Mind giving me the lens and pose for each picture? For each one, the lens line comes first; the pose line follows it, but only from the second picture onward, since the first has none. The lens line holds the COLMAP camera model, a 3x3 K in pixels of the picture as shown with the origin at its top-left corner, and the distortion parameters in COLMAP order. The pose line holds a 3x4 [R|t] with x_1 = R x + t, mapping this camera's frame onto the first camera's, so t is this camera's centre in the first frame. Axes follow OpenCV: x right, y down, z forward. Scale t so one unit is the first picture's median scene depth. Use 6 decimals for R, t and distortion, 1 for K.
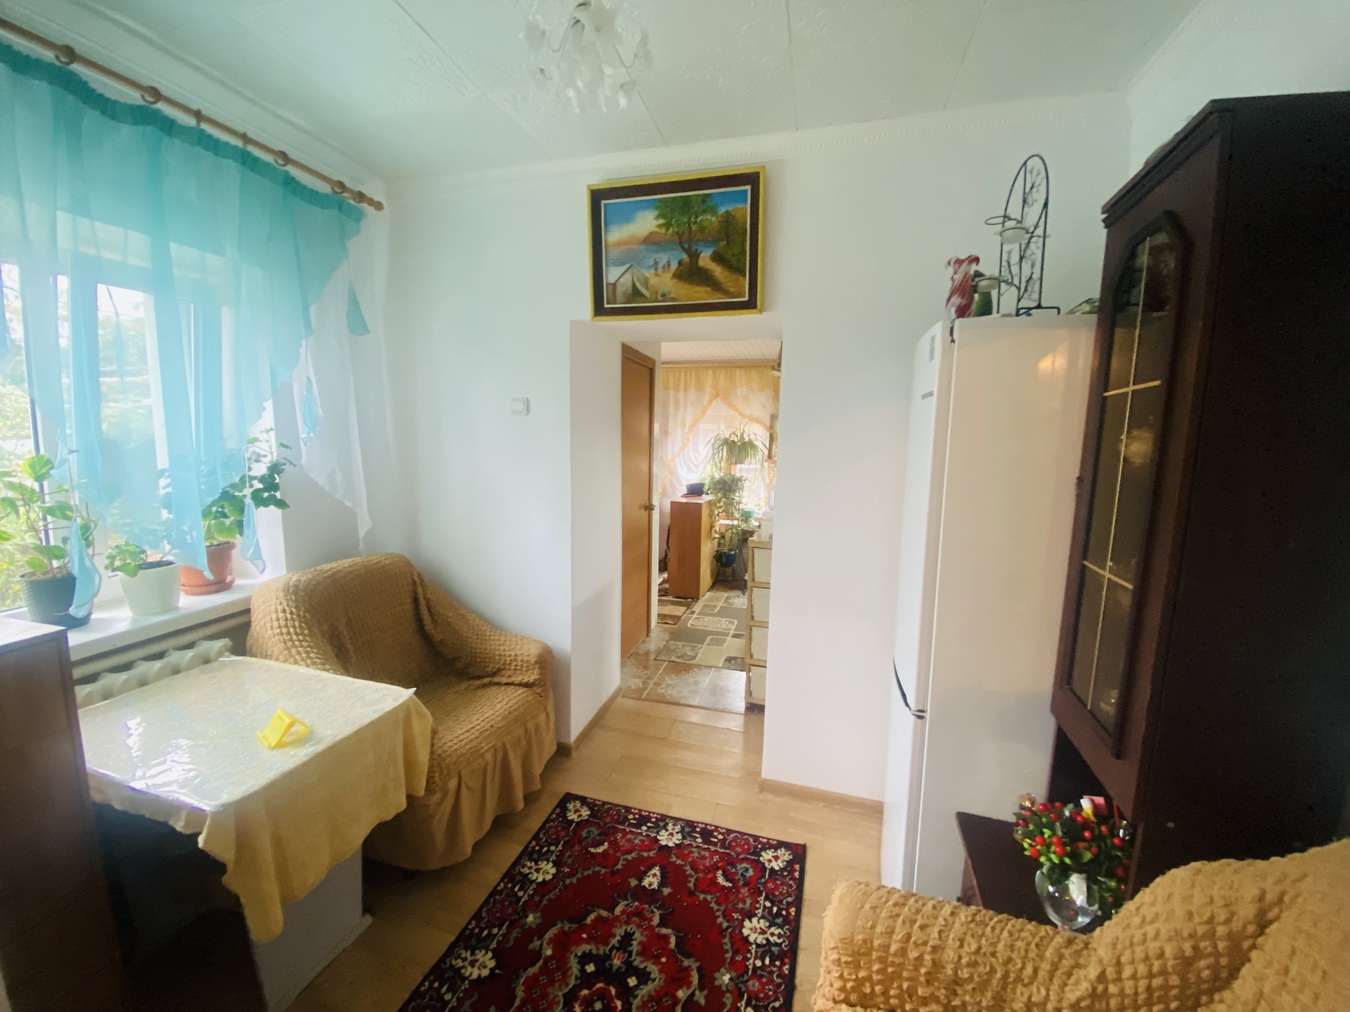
lens RADIAL K [[539.1, 0, 675.0], [0, 539.1, 506.0], [0, 0, 1]] dist [0.013891, -0.018392]
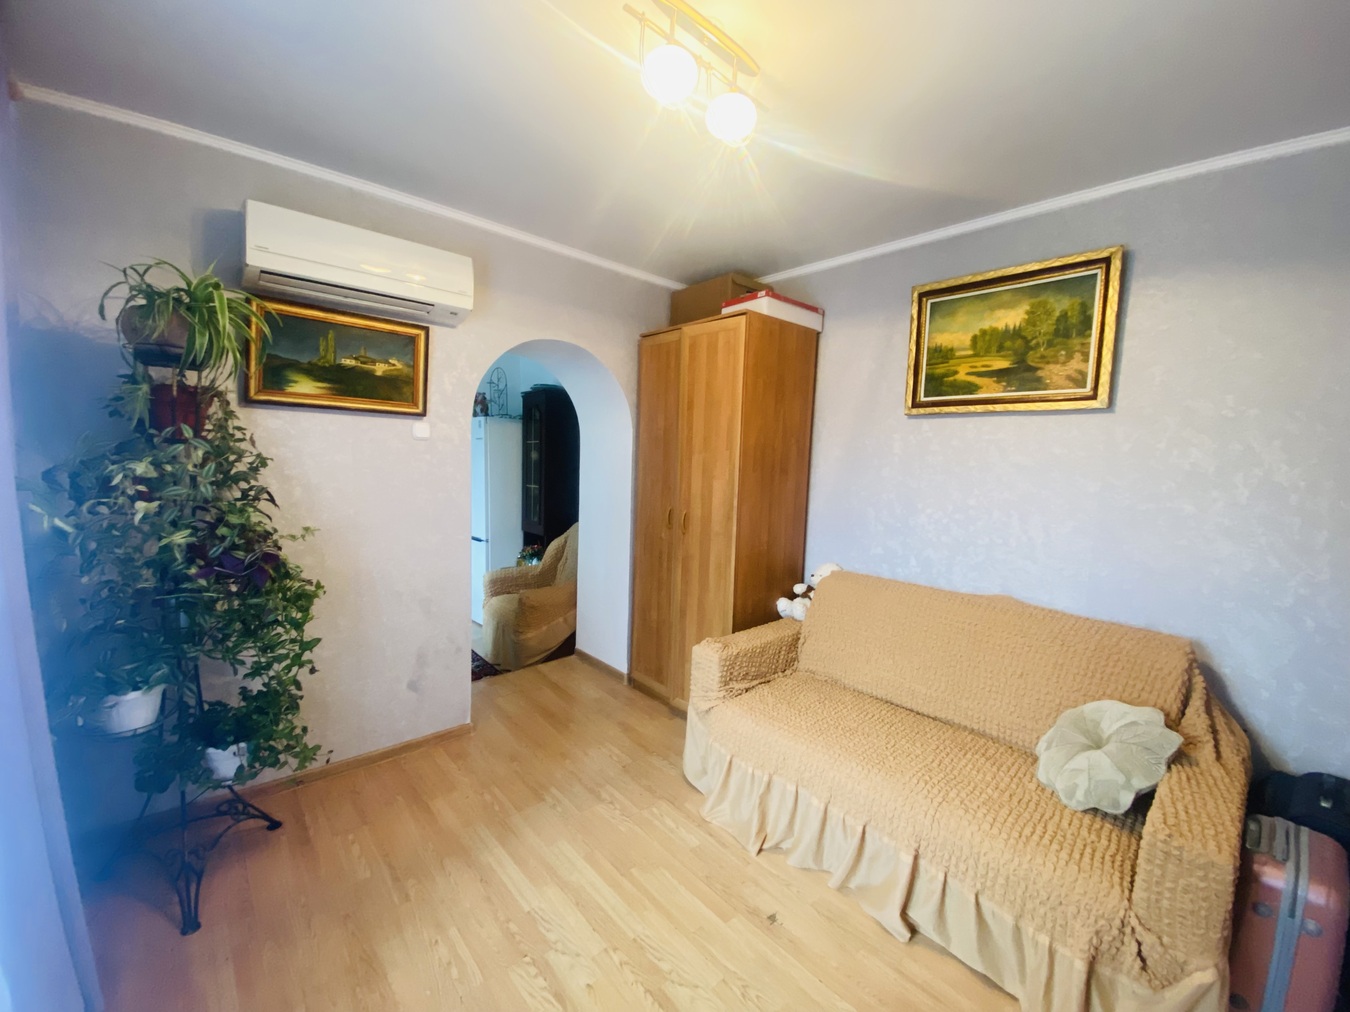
lens RADIAL K [[539.1, 0, 675.0], [0, 539.1, 506.0], [0, 0, 1]] dist [0.013891, -0.018392]
pose [[0.529313, -0.079051, 0.844736, -1.798913], [0.092192, 0.995113, 0.035356, 0.197722], [-0.843403, 0.059163, 0.534014, -1.799848]]
